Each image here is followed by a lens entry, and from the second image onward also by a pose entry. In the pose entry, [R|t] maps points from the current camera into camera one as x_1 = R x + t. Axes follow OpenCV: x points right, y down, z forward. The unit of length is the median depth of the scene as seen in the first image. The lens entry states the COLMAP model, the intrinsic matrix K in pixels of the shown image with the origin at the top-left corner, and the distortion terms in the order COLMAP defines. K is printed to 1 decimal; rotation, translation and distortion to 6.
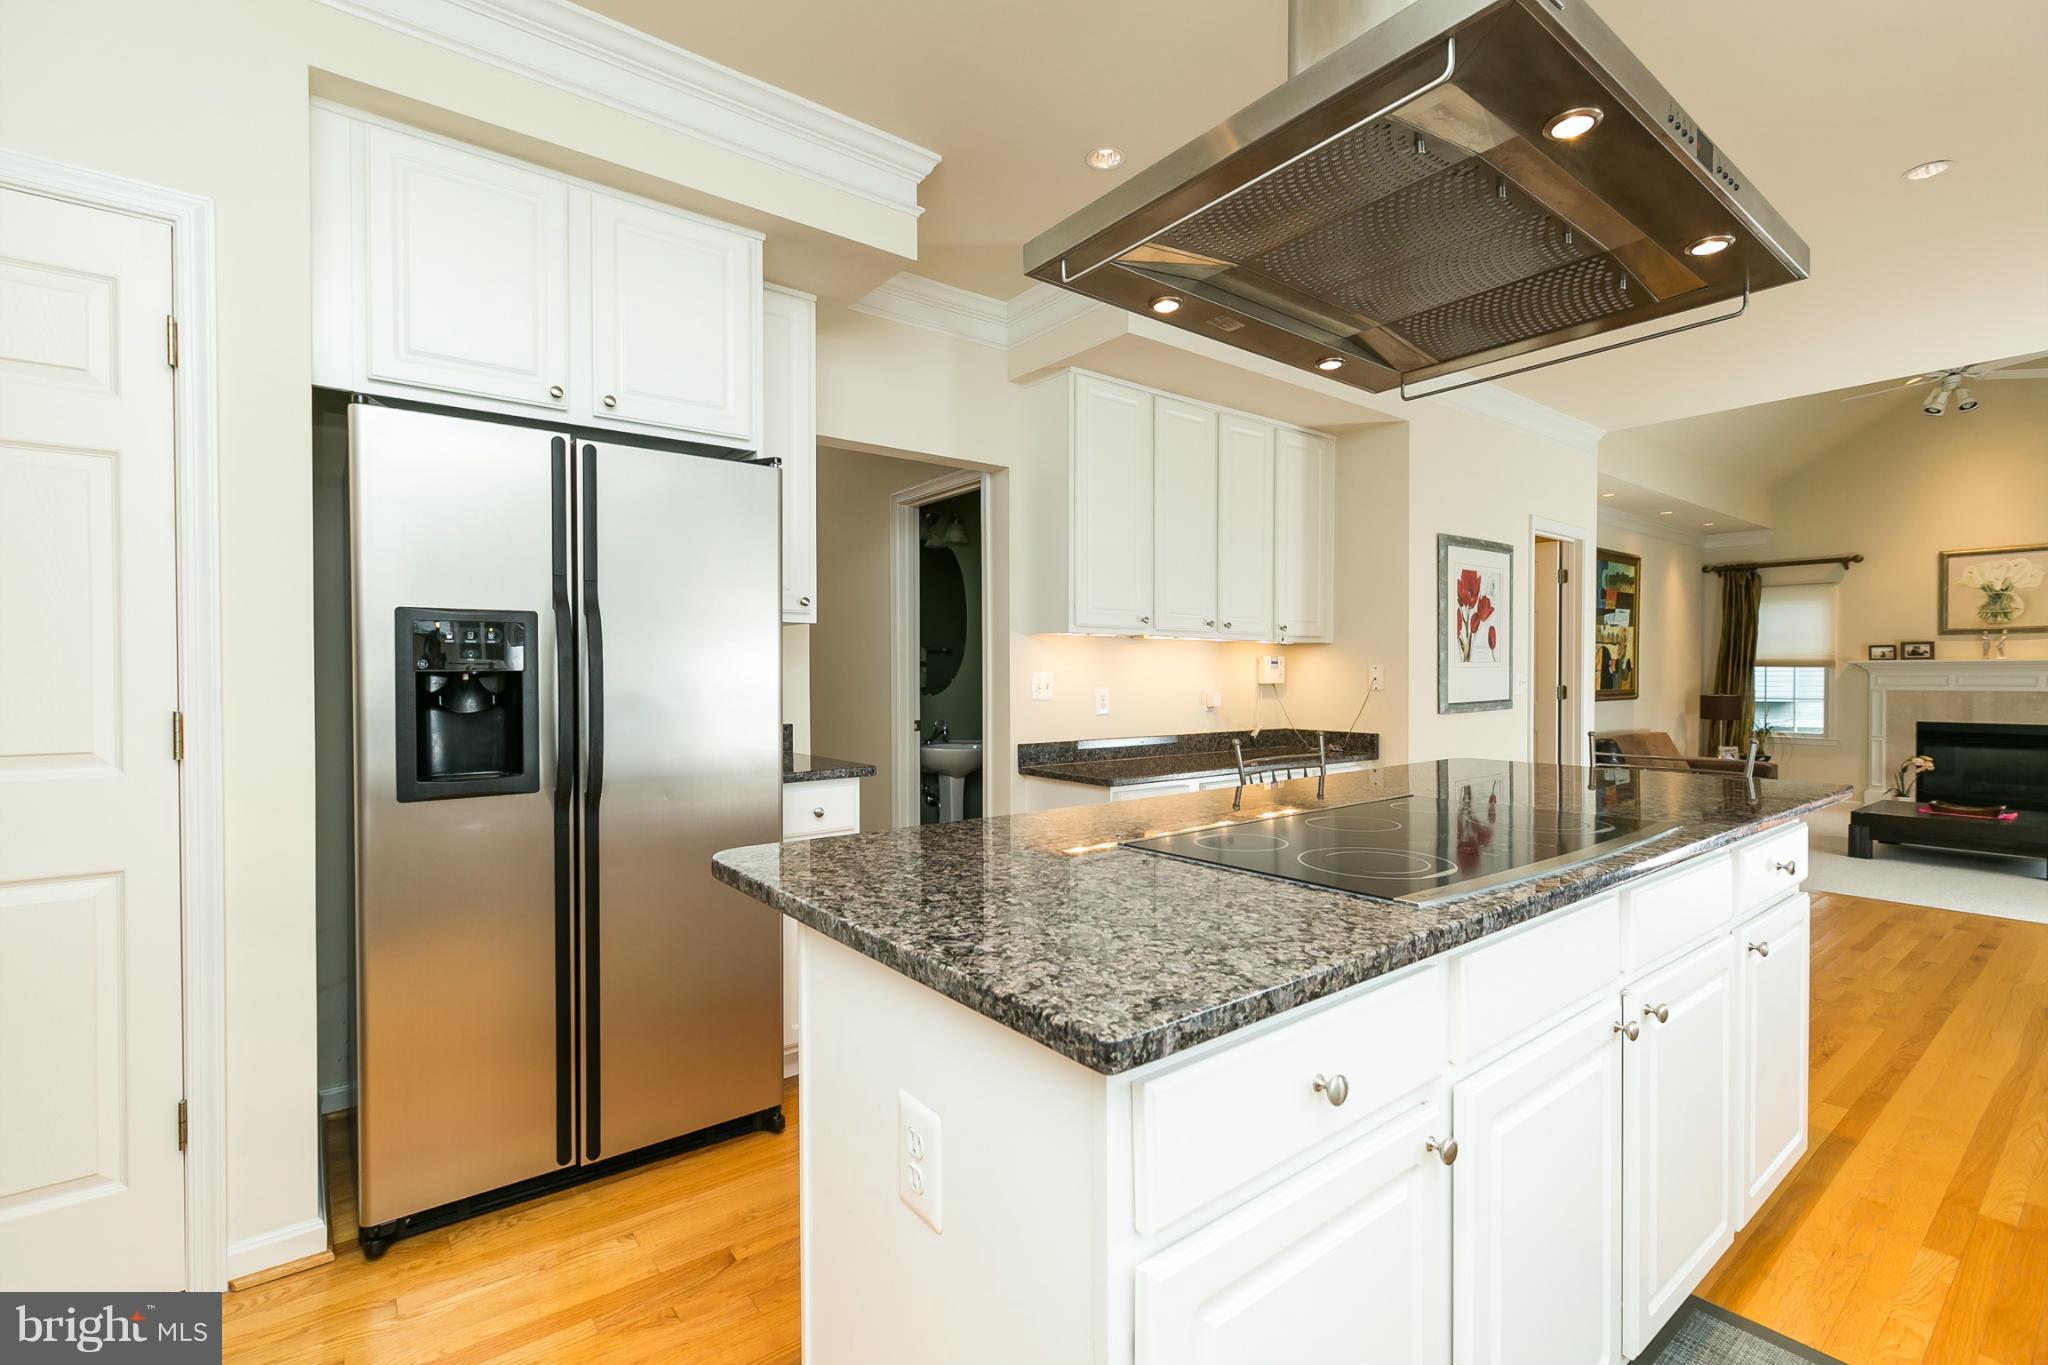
lens RADIAL K [[909.7, 0, 1020.8], [0, 909.7, 680.9], [0, 0, 1]] dist [0.000654, 0.000023]
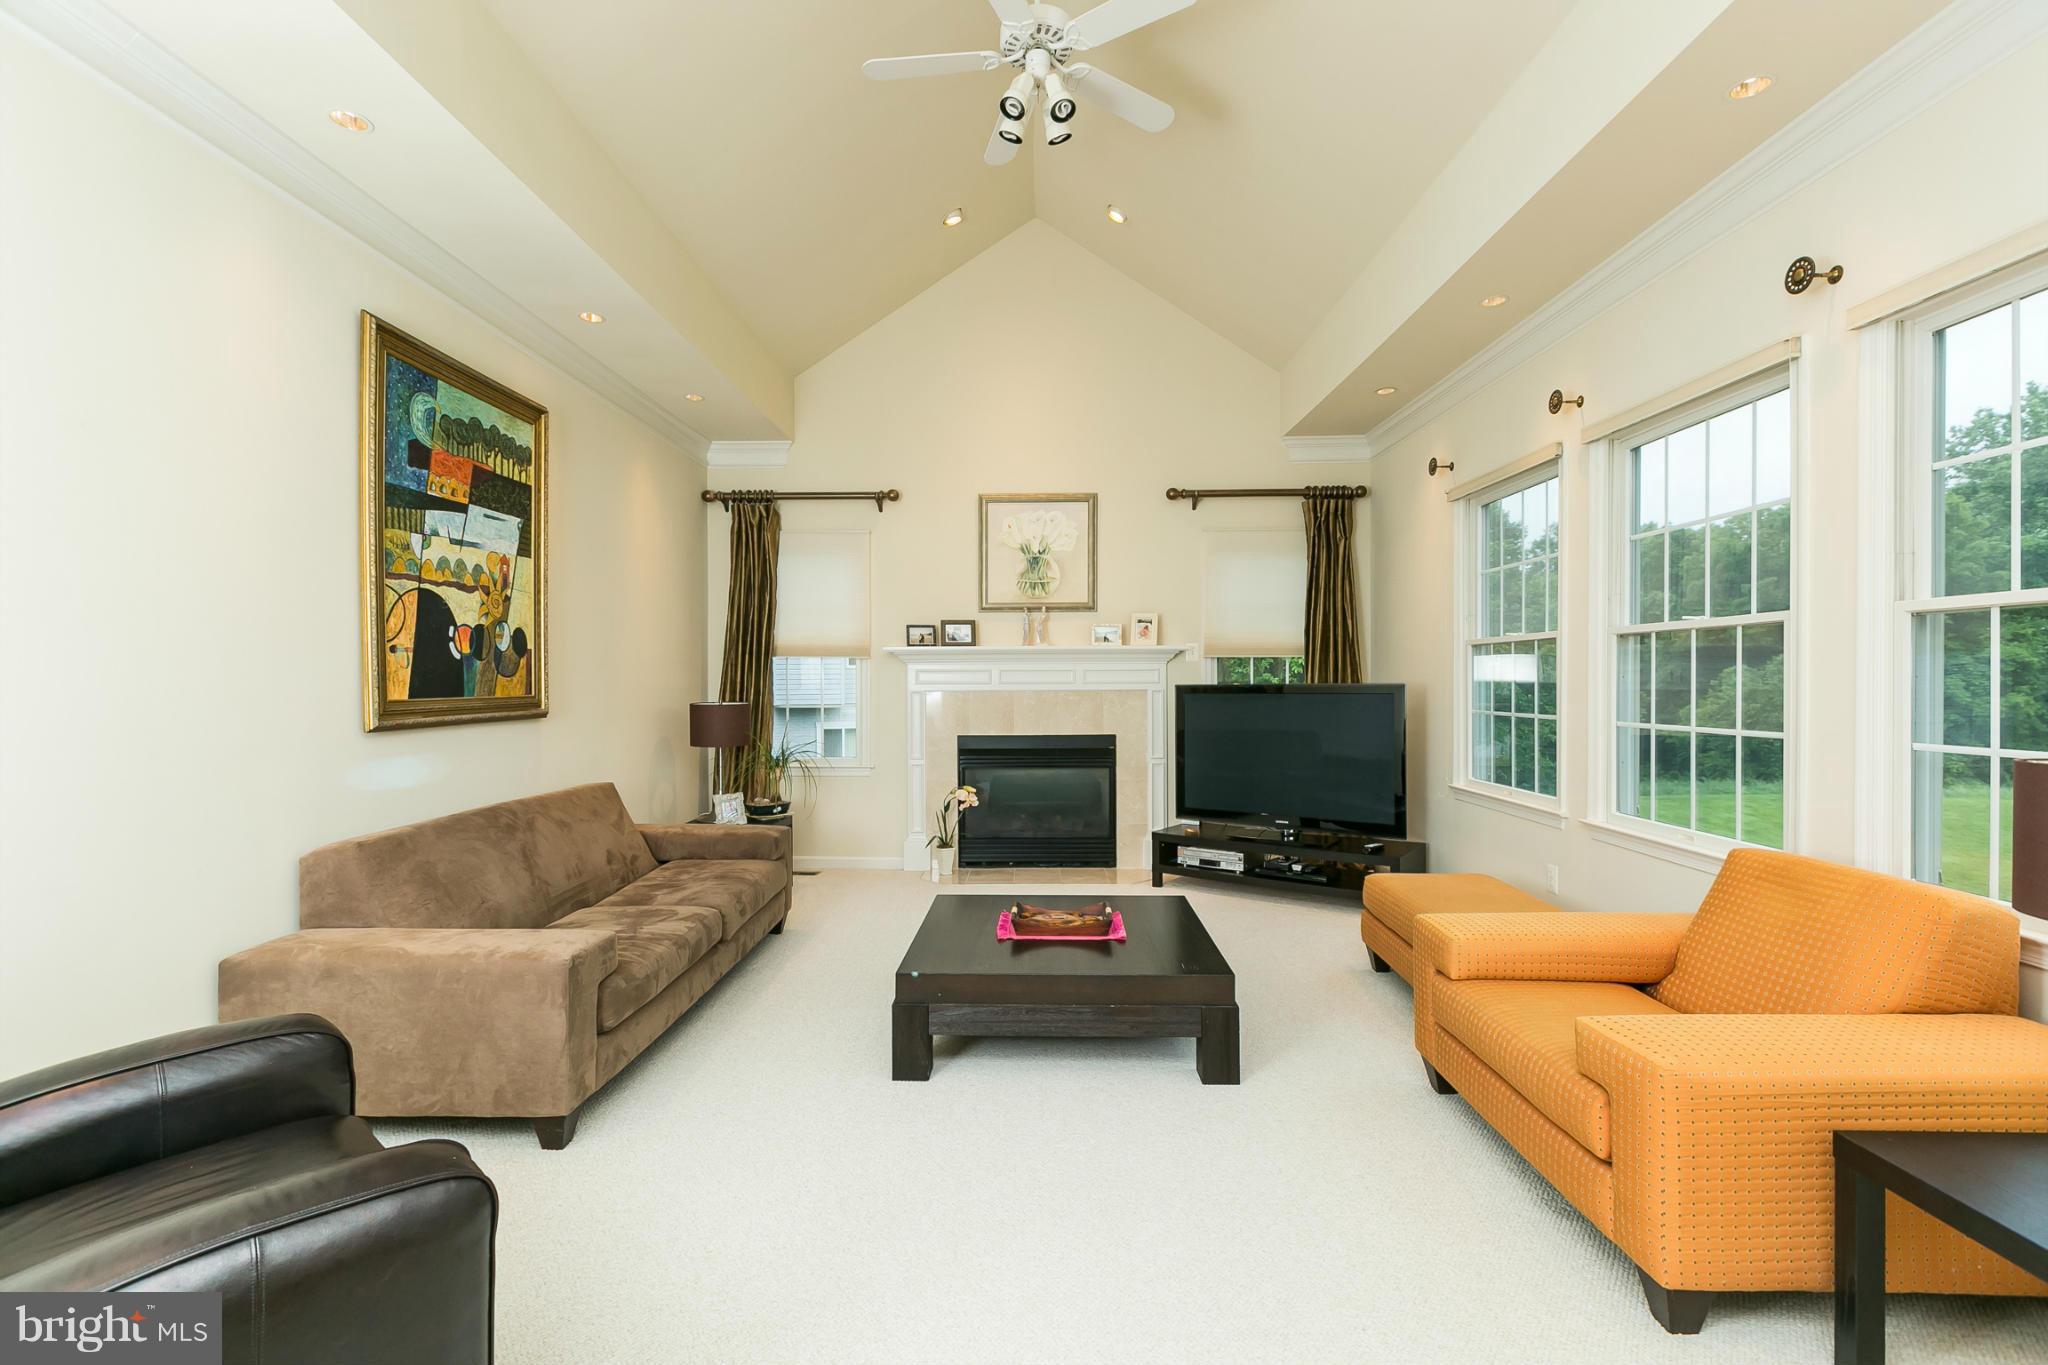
lens RADIAL K [[909.7, 0, 1014.3], [0, 909.7, 676.2], [0, 0, 1]] dist [0.000654, 0.000023]
pose [[0.633813, 0.000642, 0.773486, 0.482316], [0.009057, 0.999925, -0.008251, 0.005376], [-0.773434, 0.012235, 0.633759, 0.534870]]
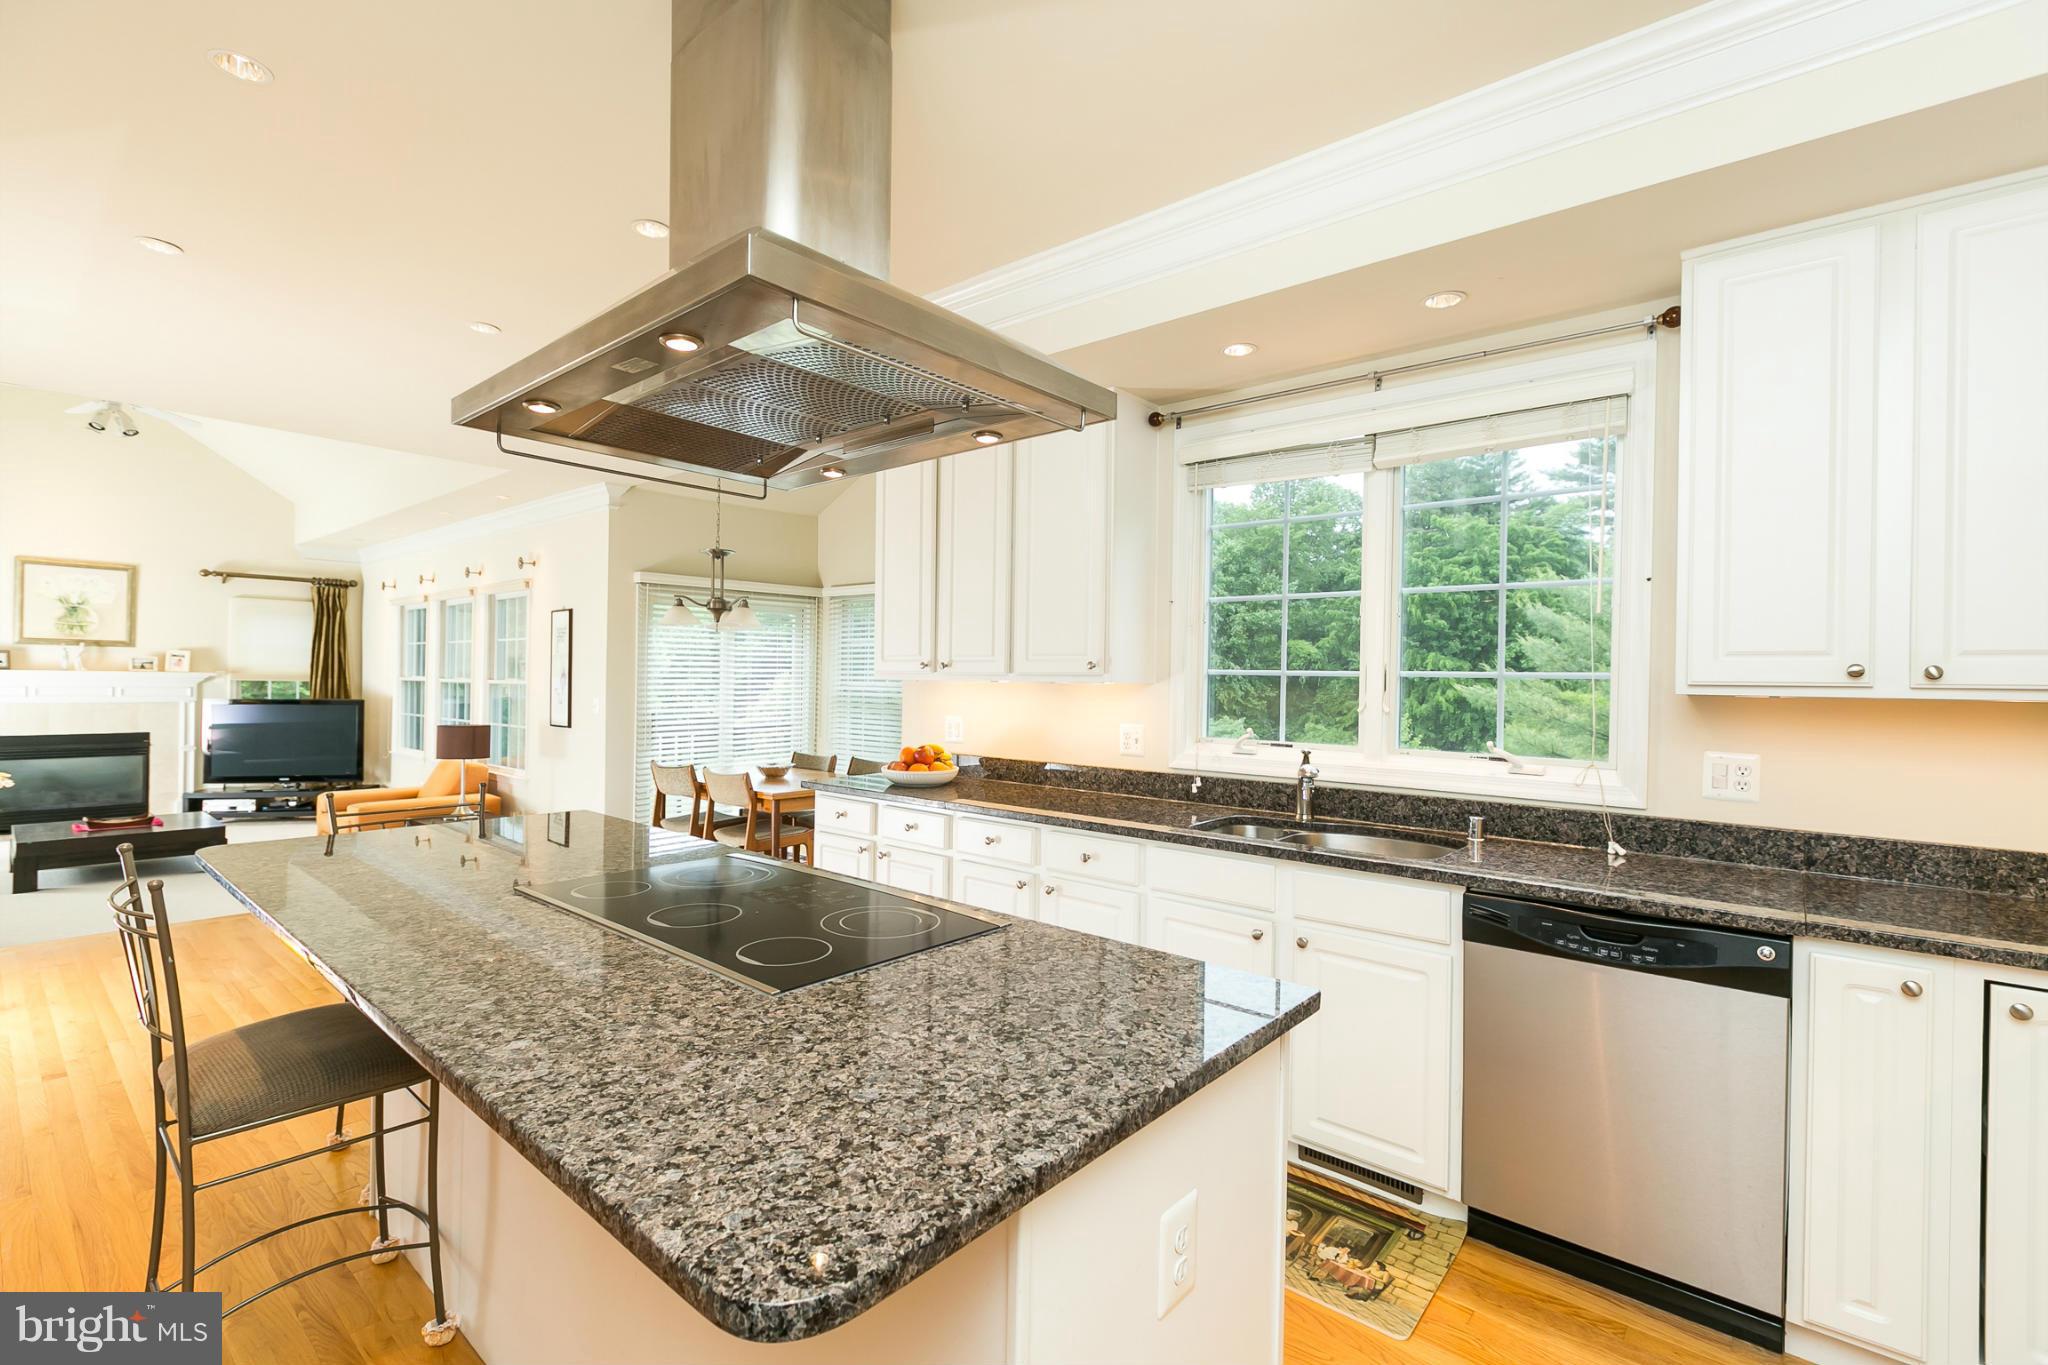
lens RADIAL K [[909.7, 0, 1021.2], [0, 909.7, 679.4], [0, 0, 1]] dist [0.000654, 0.000023]
pose [[-0.201047, -0.000328, 0.979582, -0.133297], [-0.007507, 0.999971, -0.001206, -0.020365], [-0.979553, -0.007596, -0.201043, 0.161526]]
